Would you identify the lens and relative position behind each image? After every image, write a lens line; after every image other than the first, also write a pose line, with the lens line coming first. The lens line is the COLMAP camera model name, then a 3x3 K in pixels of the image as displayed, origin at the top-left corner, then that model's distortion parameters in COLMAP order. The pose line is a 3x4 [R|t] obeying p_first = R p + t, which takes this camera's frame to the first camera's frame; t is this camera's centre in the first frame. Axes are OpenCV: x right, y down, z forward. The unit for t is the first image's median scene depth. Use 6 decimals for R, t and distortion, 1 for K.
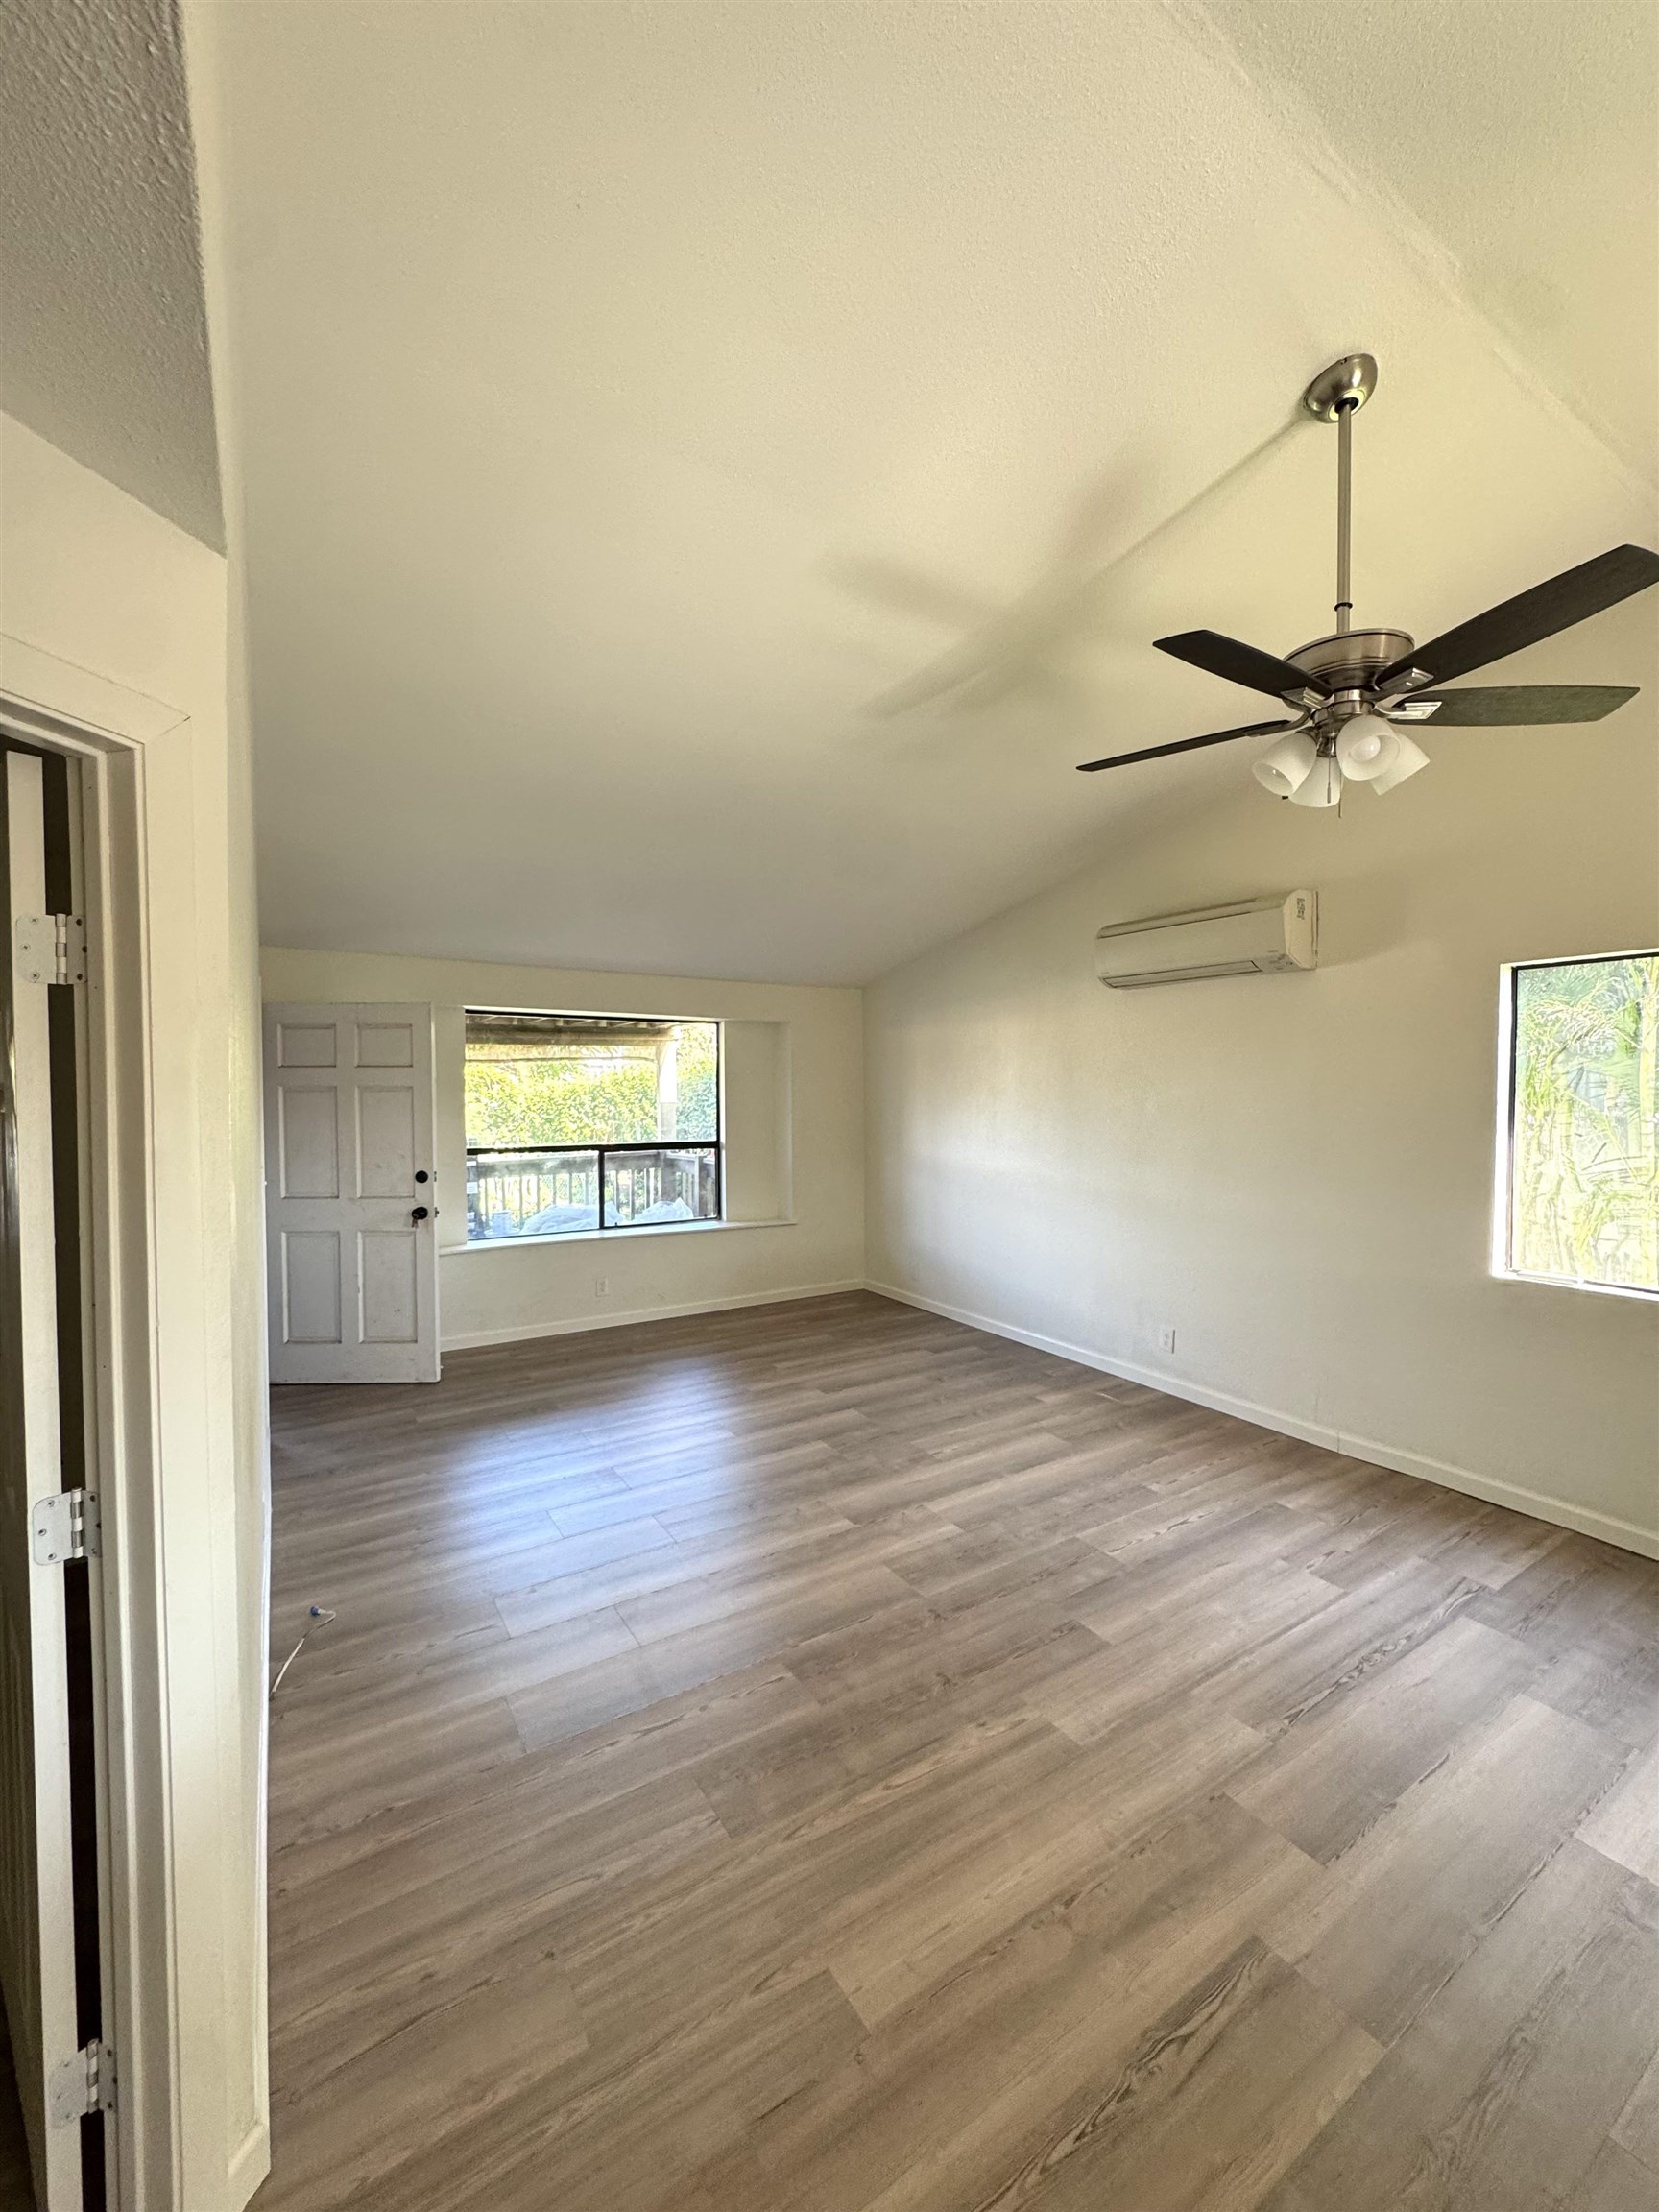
lens RADIAL K [[884.9, 0, 831.3], [0, 884.9, 1100.1], [0, 0, 1]] dist [-0.002144, 0.000212]
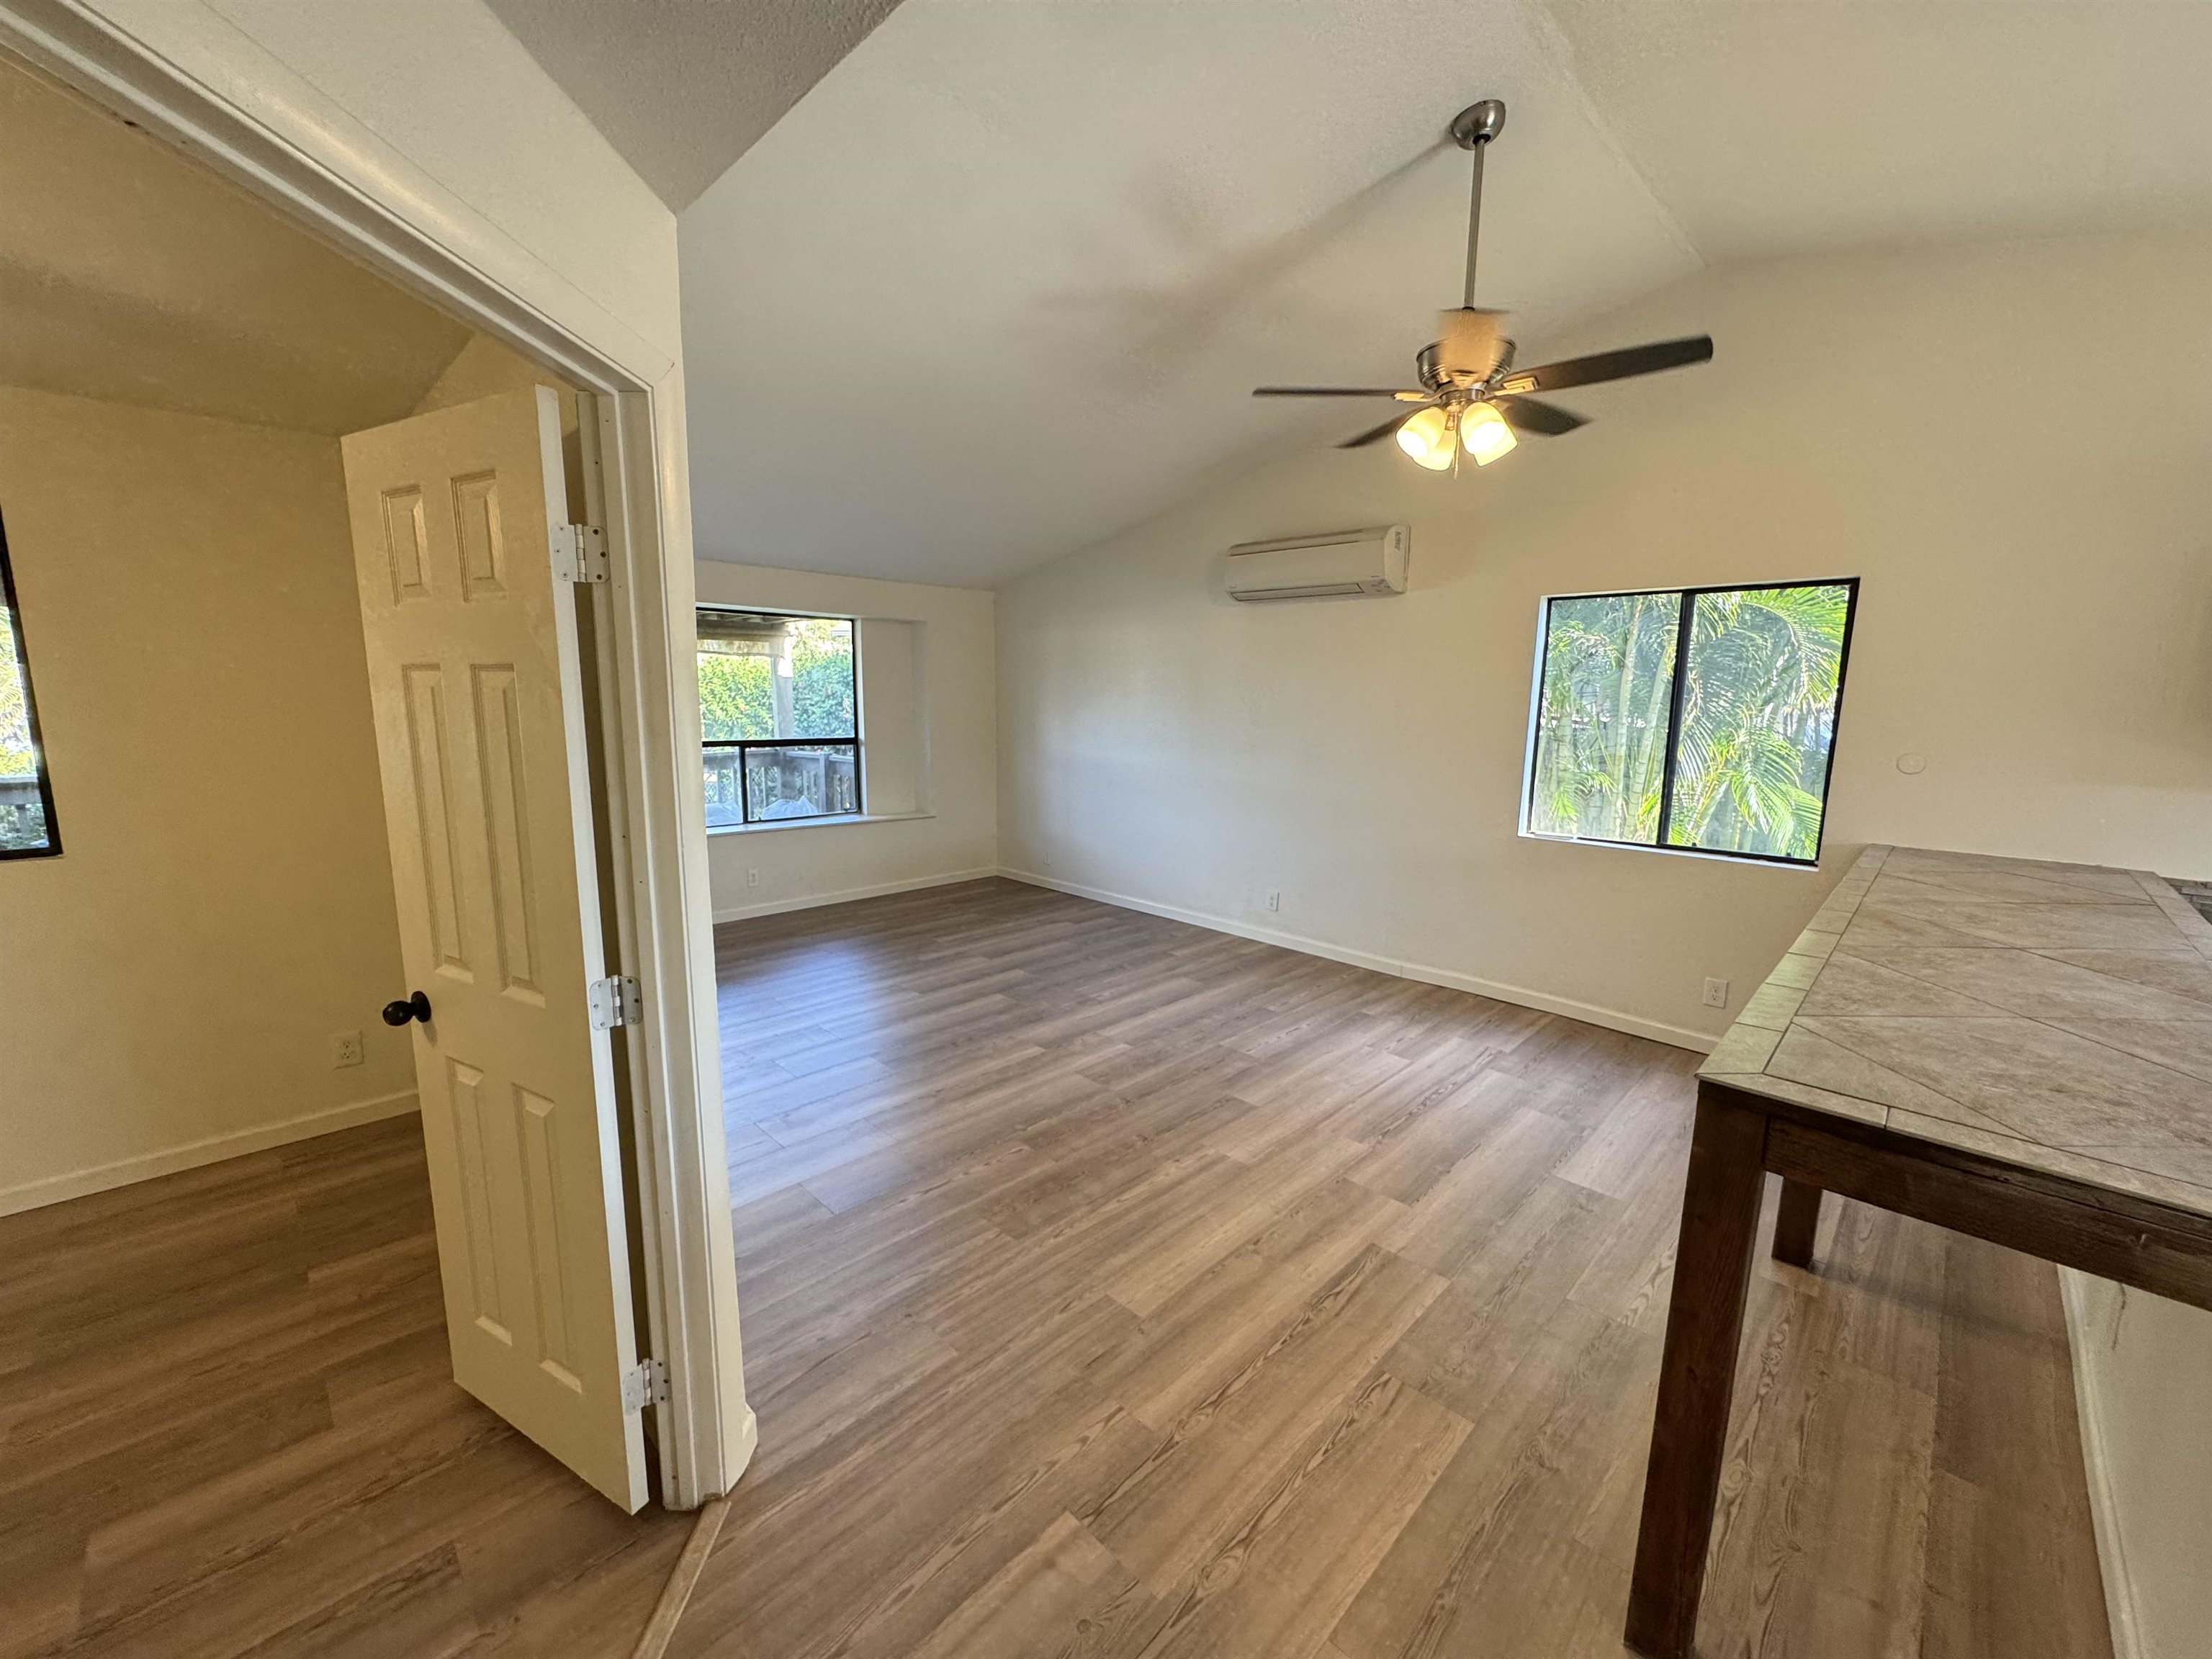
lens RADIAL K [[884.9, 0, 1108.1], [0, 884.9, 825.8], [0, 0, 1]] dist [-0.002144, 0.000212]
pose [[0.974558, -0.018732, 0.223351, -0.208631], [-0.011865, 0.990792, 0.134869, 0.015506], [-0.223821, -0.134088, 0.965362, -0.200237]]
